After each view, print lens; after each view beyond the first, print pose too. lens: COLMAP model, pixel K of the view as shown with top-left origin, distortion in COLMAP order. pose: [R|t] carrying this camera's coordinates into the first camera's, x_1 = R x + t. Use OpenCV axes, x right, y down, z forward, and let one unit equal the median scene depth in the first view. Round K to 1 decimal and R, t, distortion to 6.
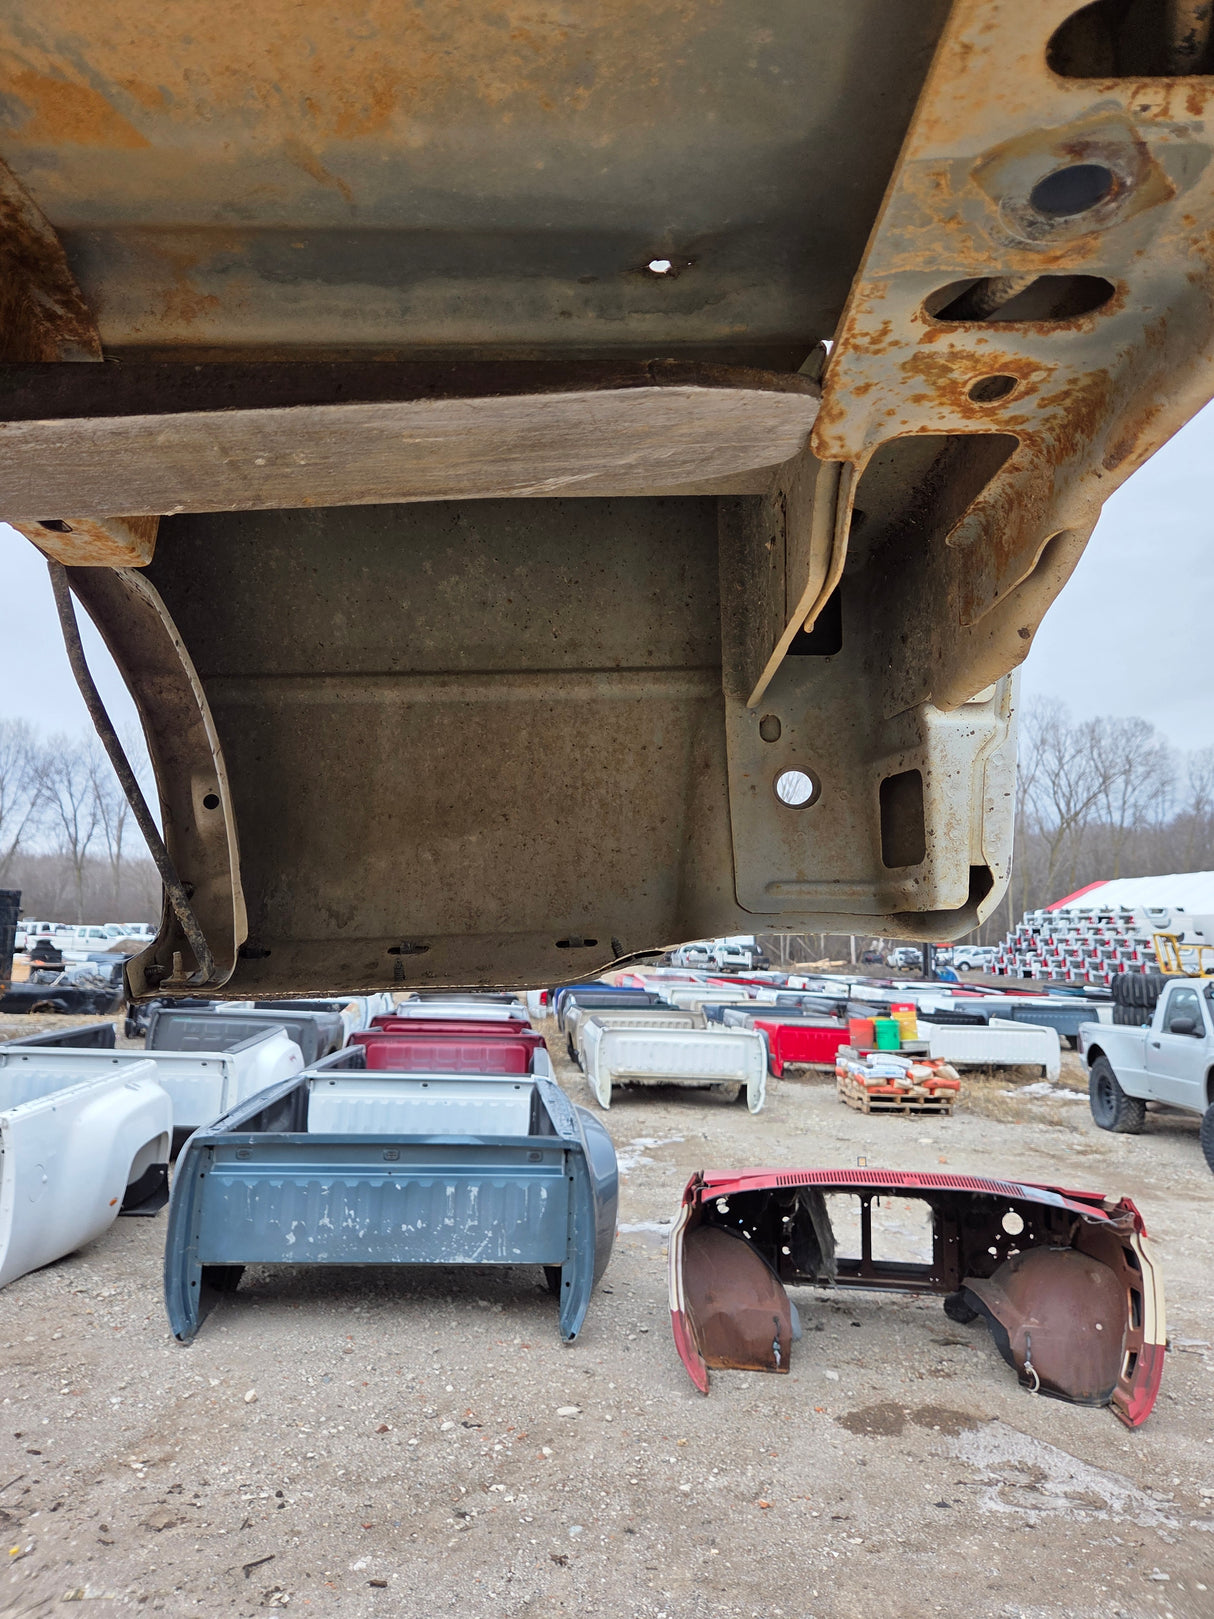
lens RADIAL K [[1088.2, 0, 587.1], [0, 1088.2, 780.2], [0, 0, 1]] dist [0.051406, -0.043719]
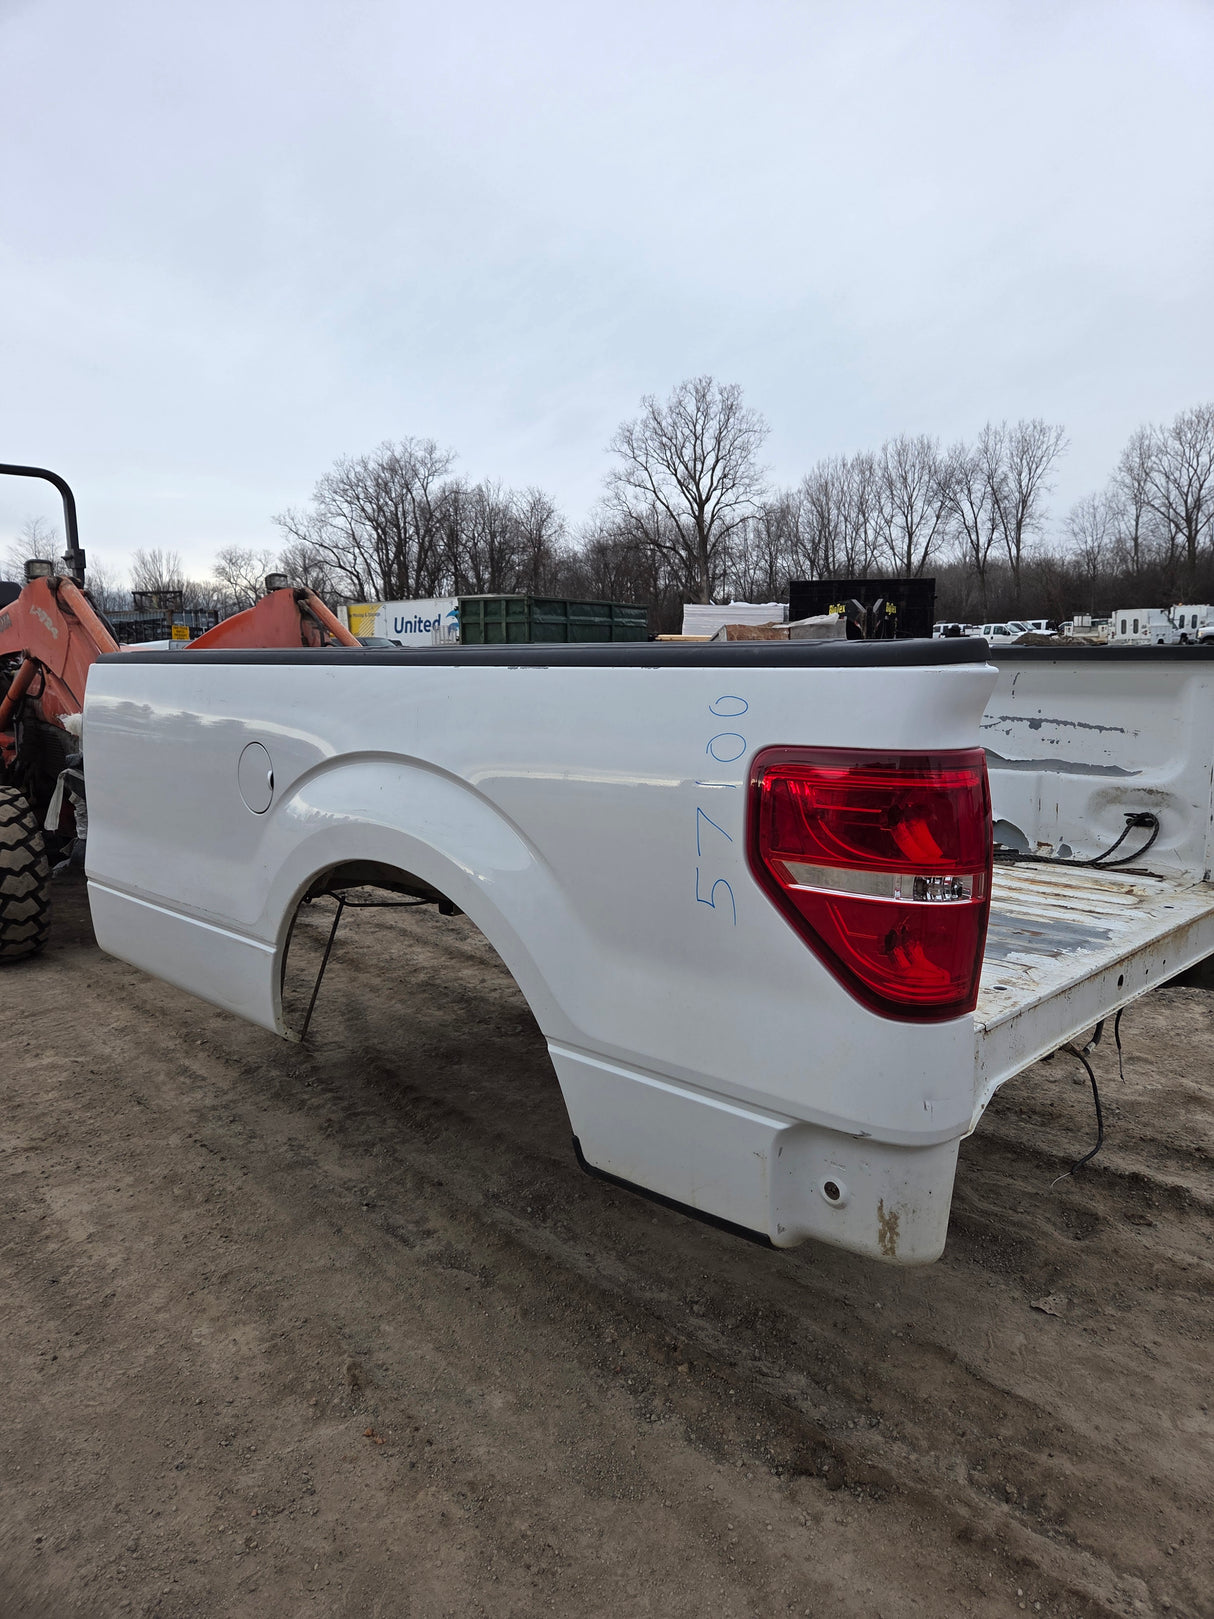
lens RADIAL K [[1082.4, 0, 613.4], [0, 1082.4, 791.2], [0, 0, 1]] dist [0.069167, -0.063943]
pose [[0.727274, 0.059138, -0.683795, 0.231268], [0.130873, 0.966053, 0.222743, 0.035385], [0.673754, -0.251485, 0.694845, -0.482458]]
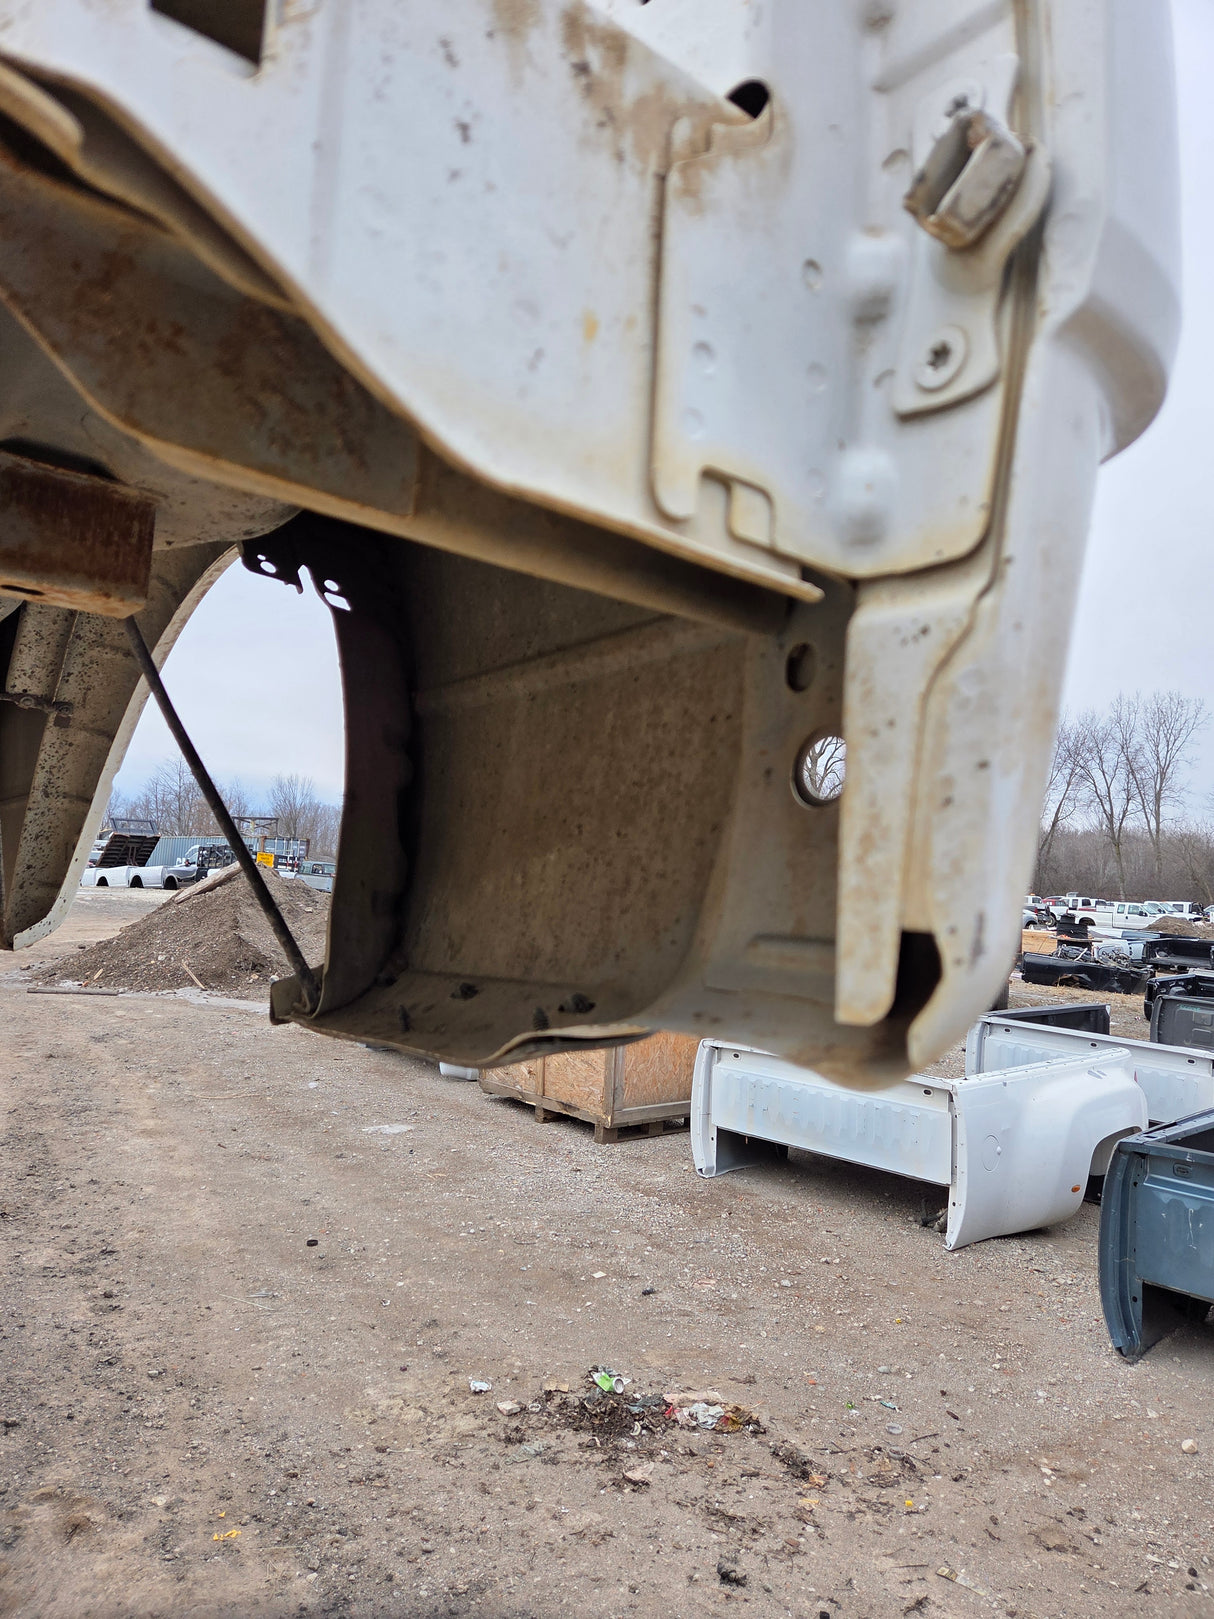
lens RADIAL K [[1088.2, 0, 606.1], [0, 1088.2, 788.0], [0, 0, 1]] dist [0.051406, -0.043719]
pose [[0.641634, -0.054159, -0.765096, 0.094880], [0.076547, 0.997046, -0.006383, 0.002087], [0.763181, -0.054470, 0.643884, 0.095793]]
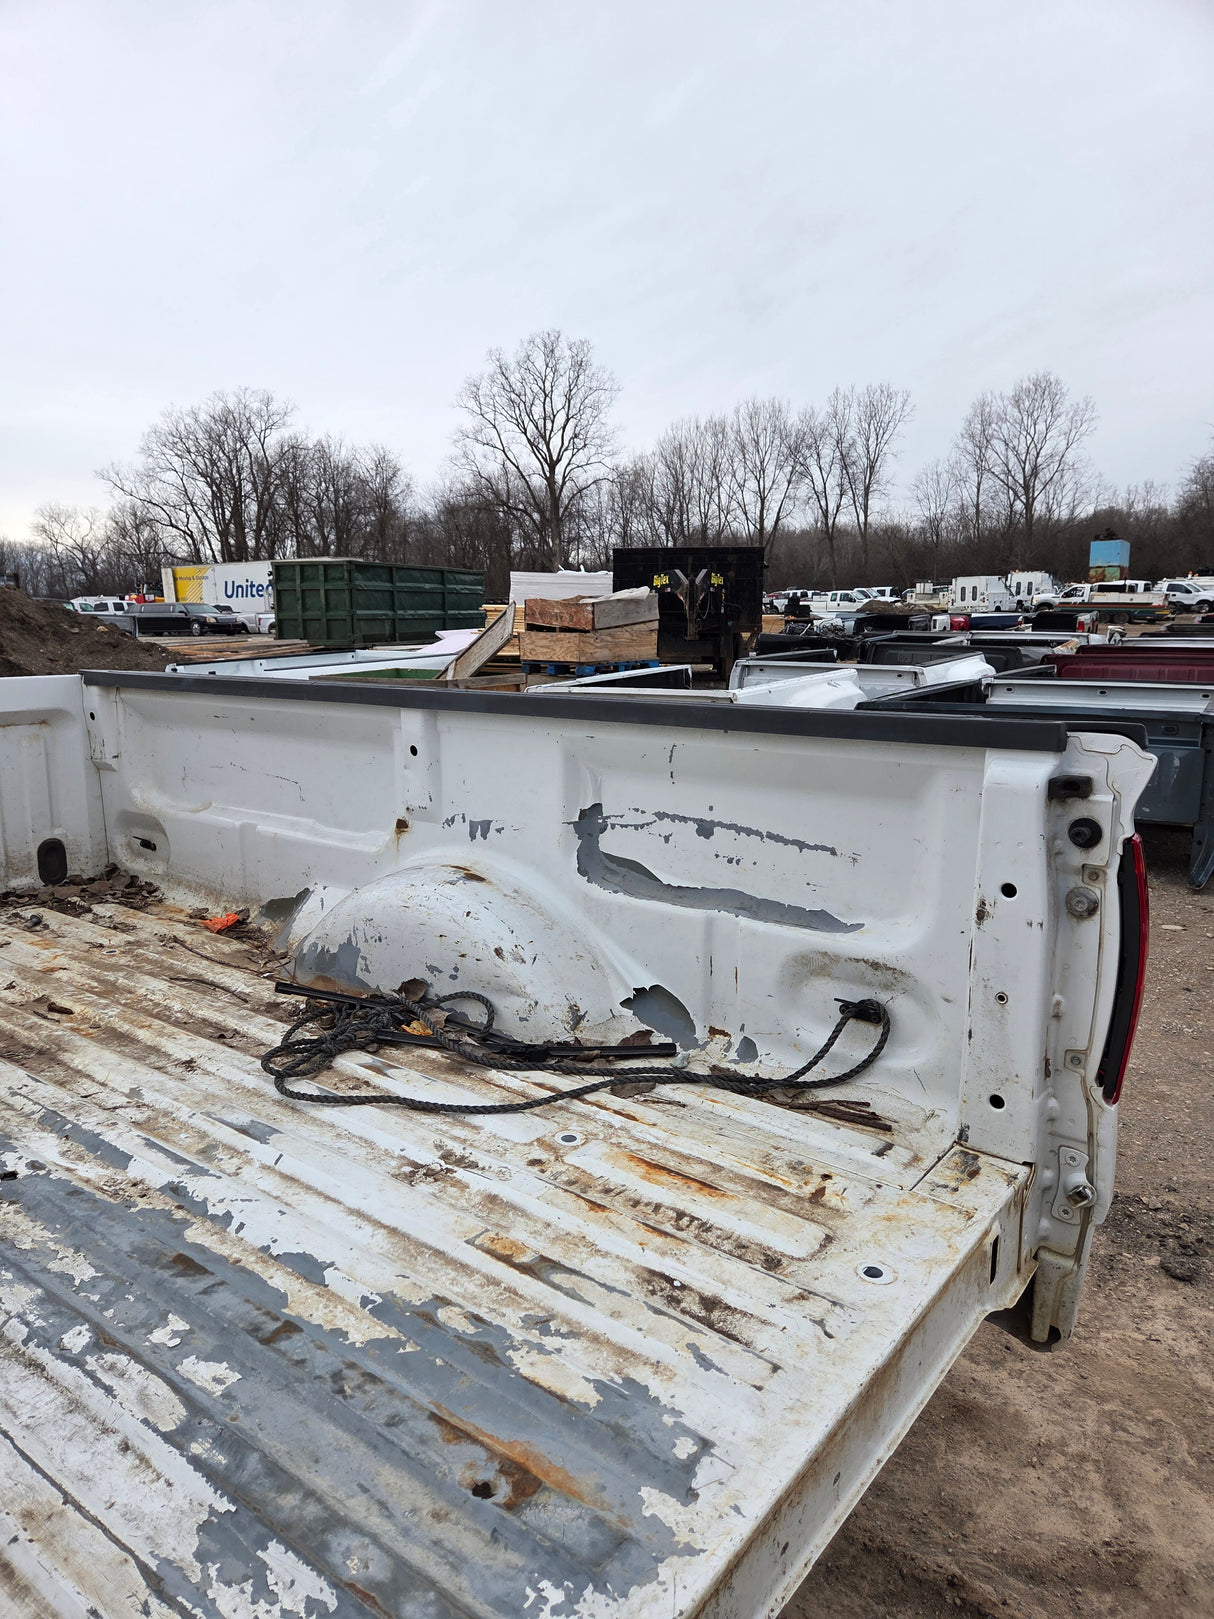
lens RADIAL K [[1082.4, 0, 587.4], [0, 1082.4, 810.2], [0, 0, 1]] dist [0.069167, -0.063943]
pose [[0.793515, 0.078558, -0.603459, 0.165285], [0.120585, 0.951673, 0.282451, 0.054997], [0.596484, -0.296897, 0.745694, -0.164082]]
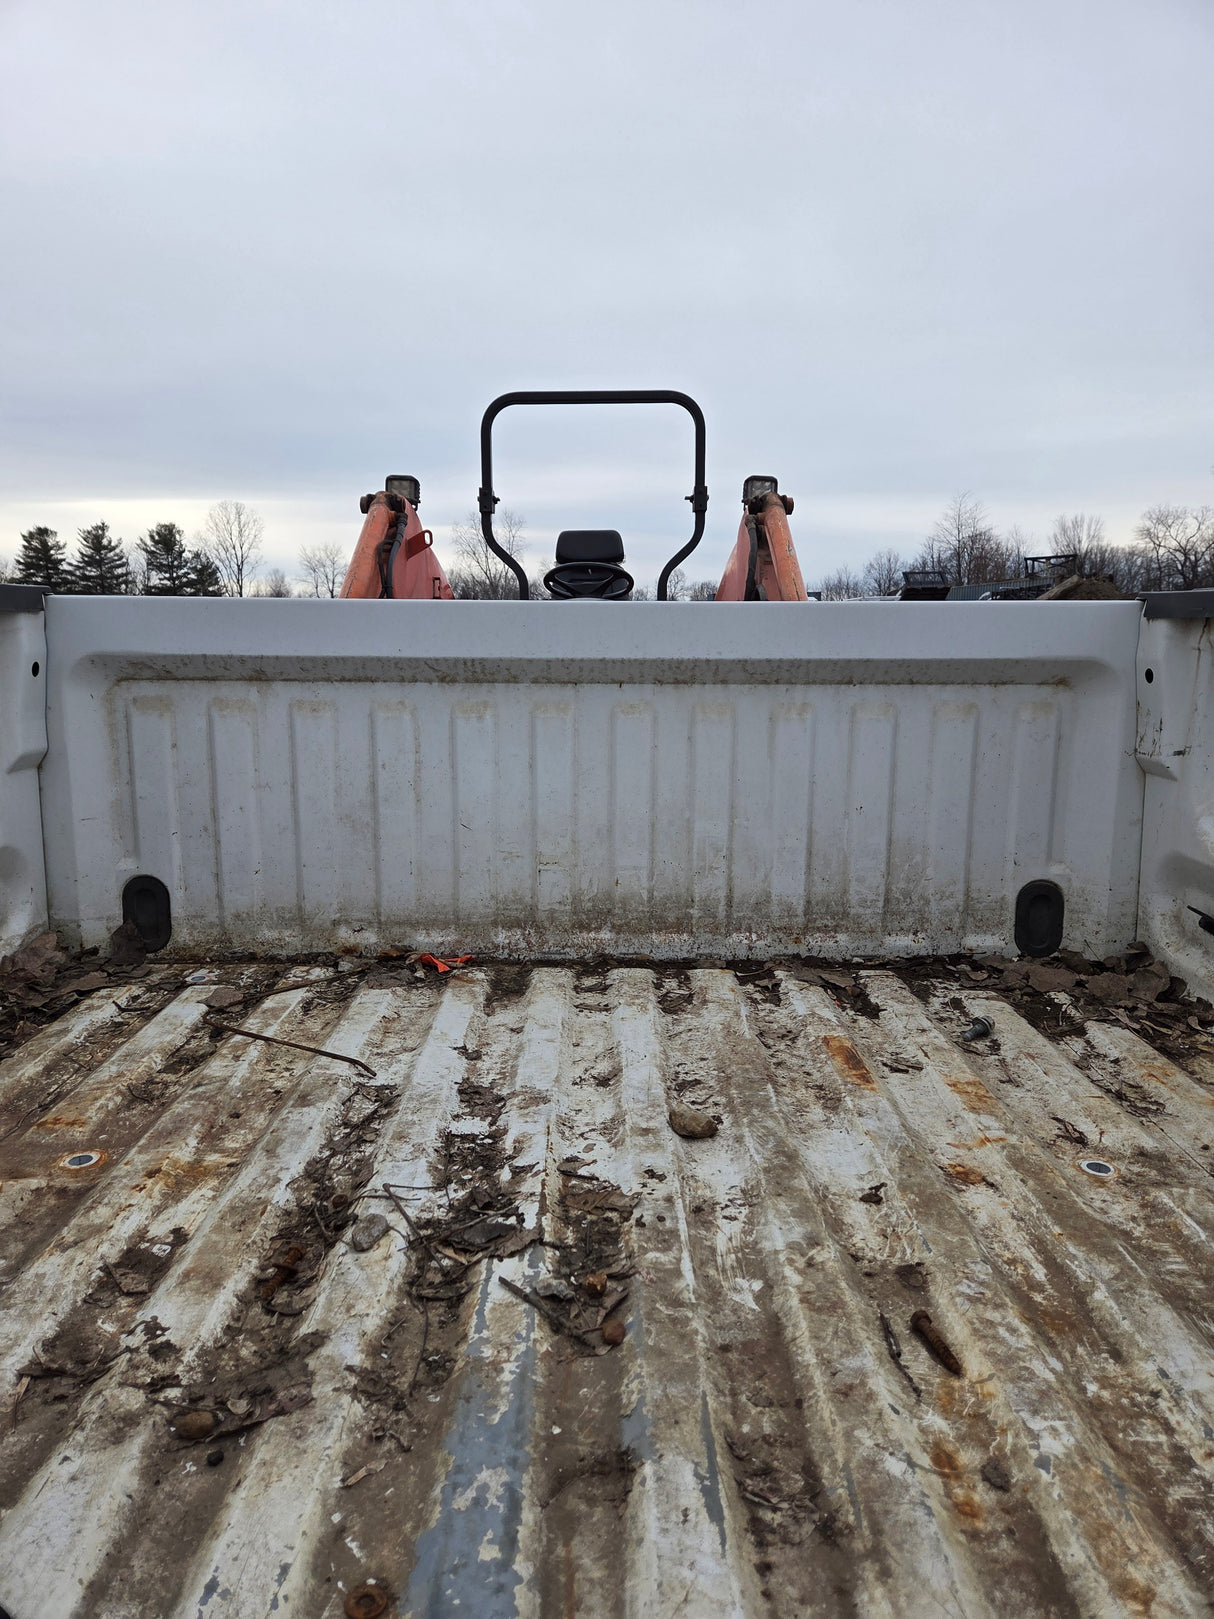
lens RADIAL K [[1082.4, 0, 589.8], [0, 1082.4, 781.2], [0, 0, 1]] dist [0.069167, -0.063943]
pose [[0.007696, 0.120032, -0.992740, -0.082034], [0.155958, 0.980477, 0.119758, 0.107437], [0.987734, -0.155748, -0.011174, -0.032413]]
